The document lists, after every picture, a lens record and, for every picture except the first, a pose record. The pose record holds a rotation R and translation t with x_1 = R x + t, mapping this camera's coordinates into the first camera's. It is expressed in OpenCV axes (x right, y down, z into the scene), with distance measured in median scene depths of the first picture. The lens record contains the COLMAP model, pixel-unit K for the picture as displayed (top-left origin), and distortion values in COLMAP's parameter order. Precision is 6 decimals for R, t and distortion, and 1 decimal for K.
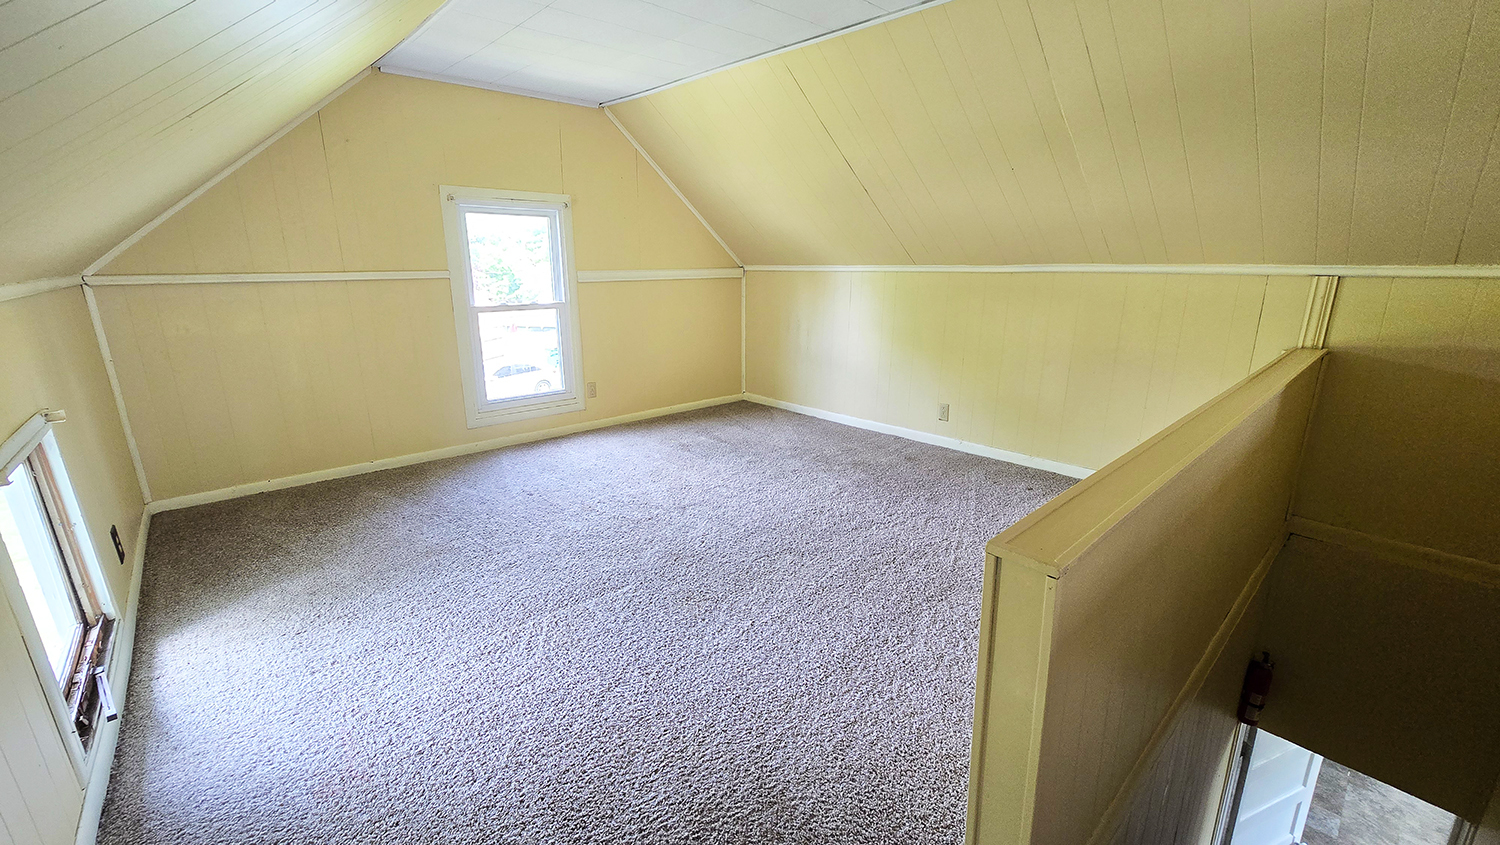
lens RADIAL K [[613.6, 0, 748.0], [0, 613.6, 418.6], [0, 0, 1]] dist [-0.004628, -0.000272]
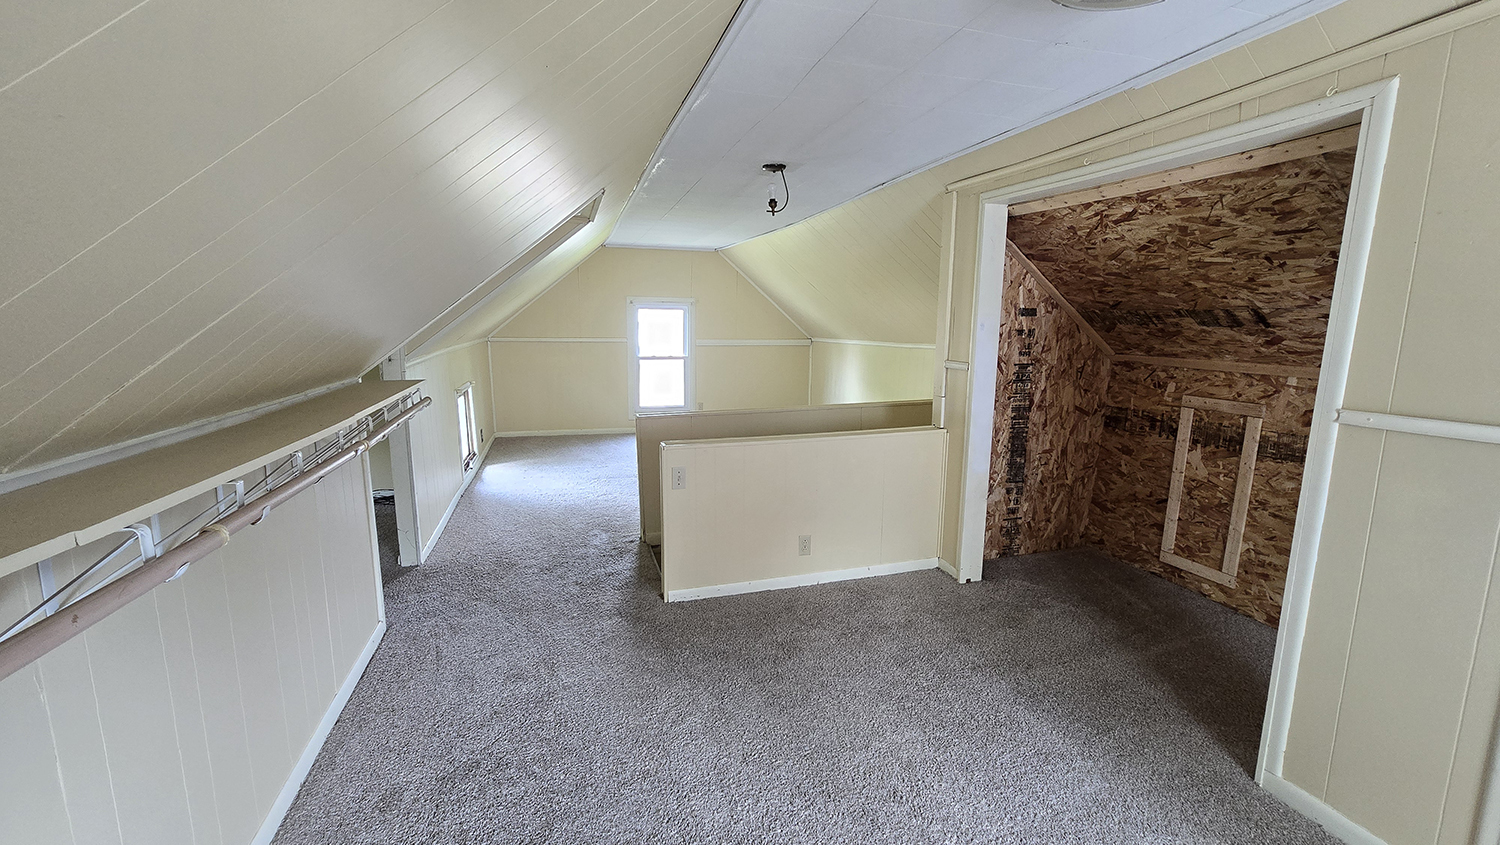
lens RADIAL K [[613.6, 0, 748.0], [0, 613.6, 418.6], [0, 0, 1]] dist [-0.004628, -0.000272]
pose [[0.911926, 0.076676, -0.403127, 0.618337], [-0.116719, 0.990277, -0.075681, 0.107822], [0.393404, 0.116069, 0.912009, -0.556433]]
